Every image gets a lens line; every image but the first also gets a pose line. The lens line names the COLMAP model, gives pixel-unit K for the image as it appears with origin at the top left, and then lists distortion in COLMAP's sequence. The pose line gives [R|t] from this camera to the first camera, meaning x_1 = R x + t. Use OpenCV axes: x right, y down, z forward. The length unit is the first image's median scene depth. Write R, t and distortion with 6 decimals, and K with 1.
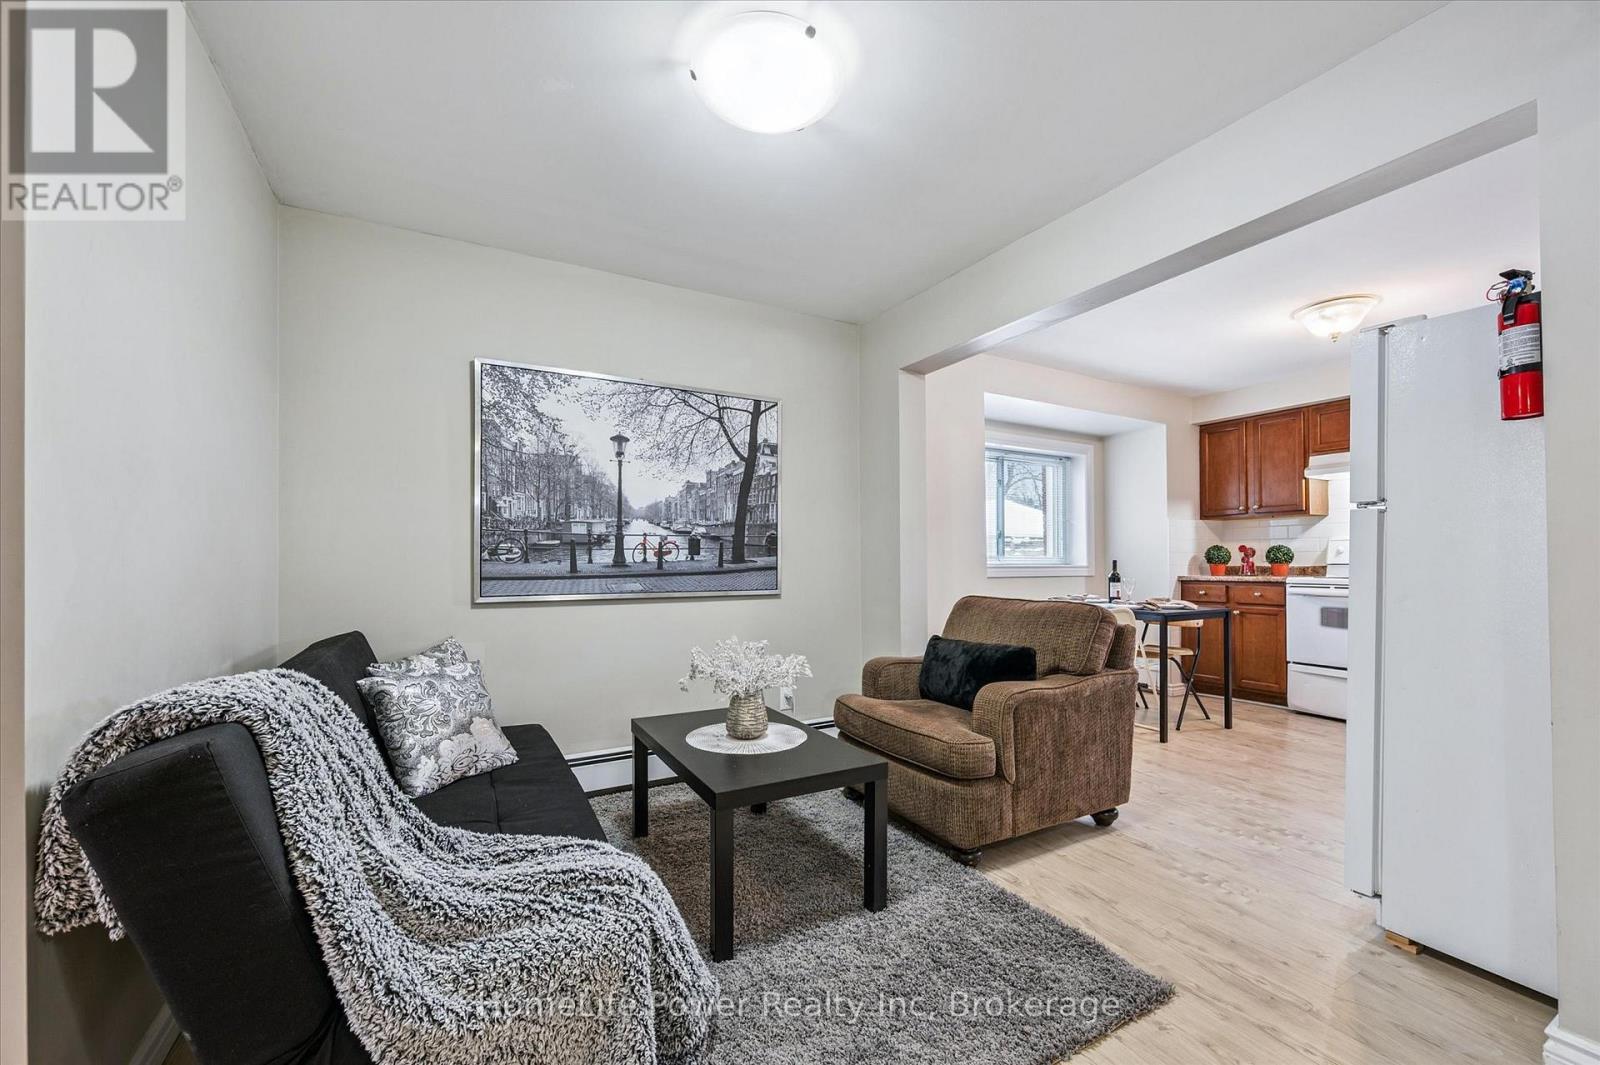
lens RADIAL K [[638.6, 0, 810.6], [0, 638.6, 548.6], [0, 0, 1]] dist [0.002811, -0.000232]
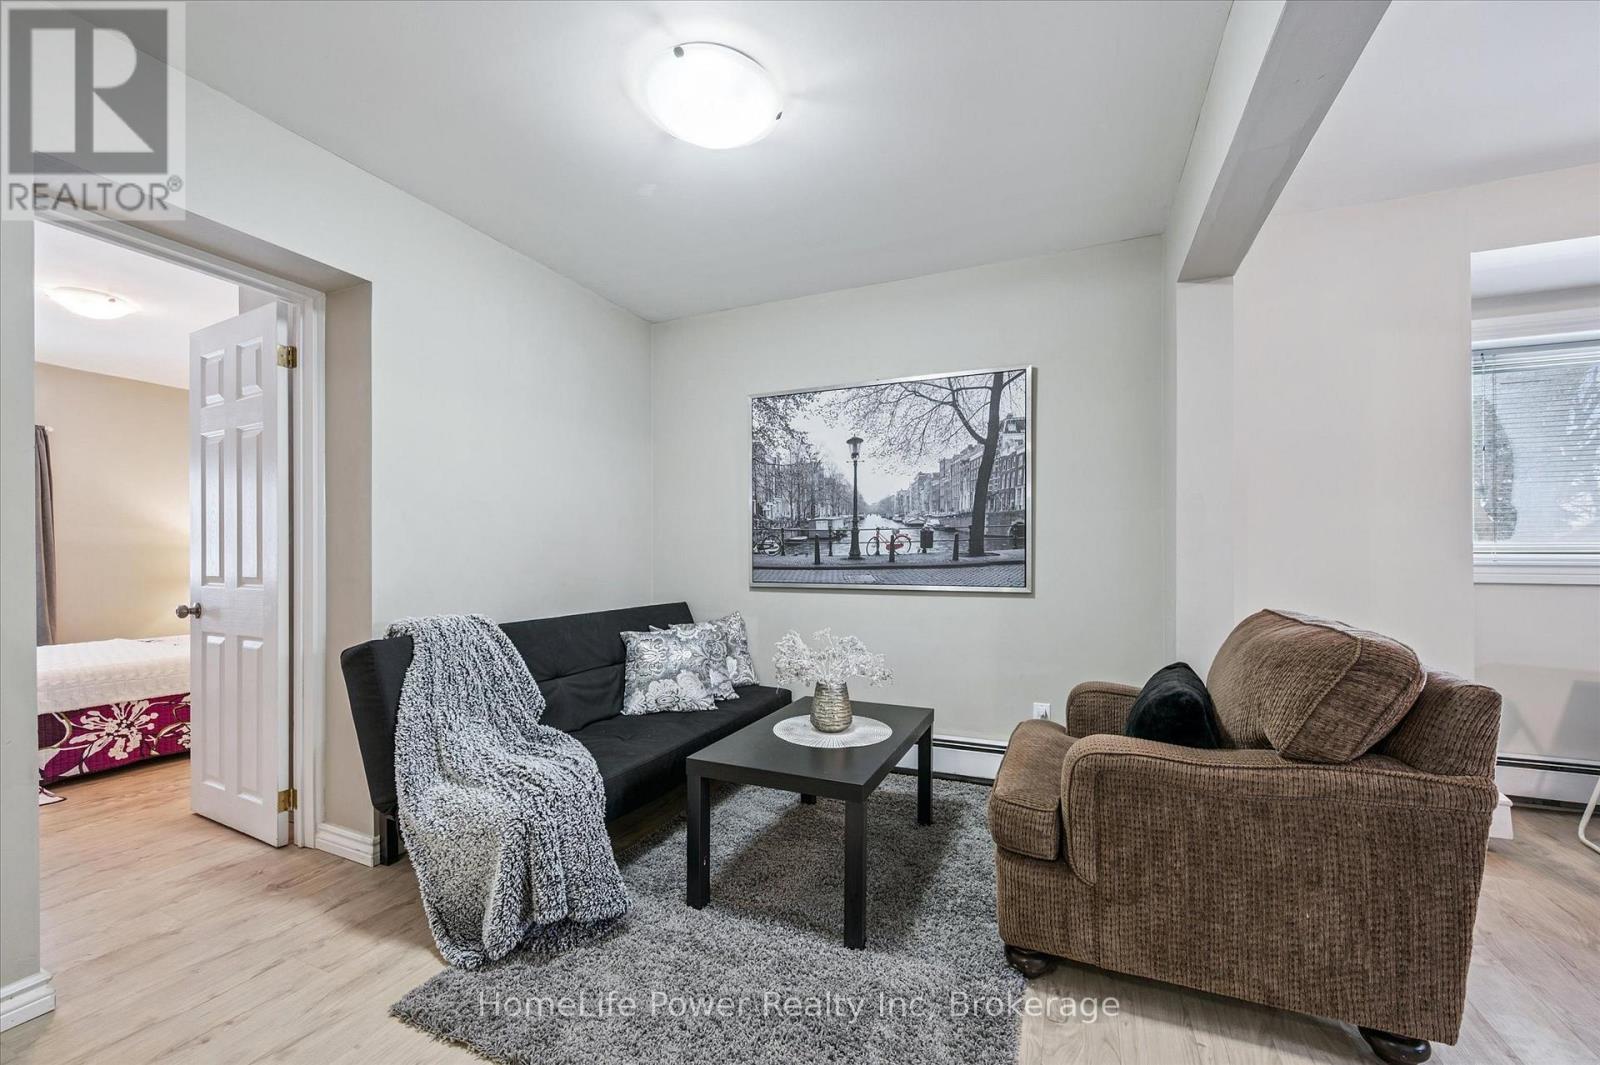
lens RADIAL K [[638.6, 0, 799.2], [0, 638.6, 549.4], [0, 0, 1]] dist [0.002811, -0.000232]
pose [[0.613811, -0.004051, -0.789442, 0.491613], [0.016639, 0.999831, 0.007806, 0.001683], [0.789277, -0.017927, 0.613775, 0.259029]]
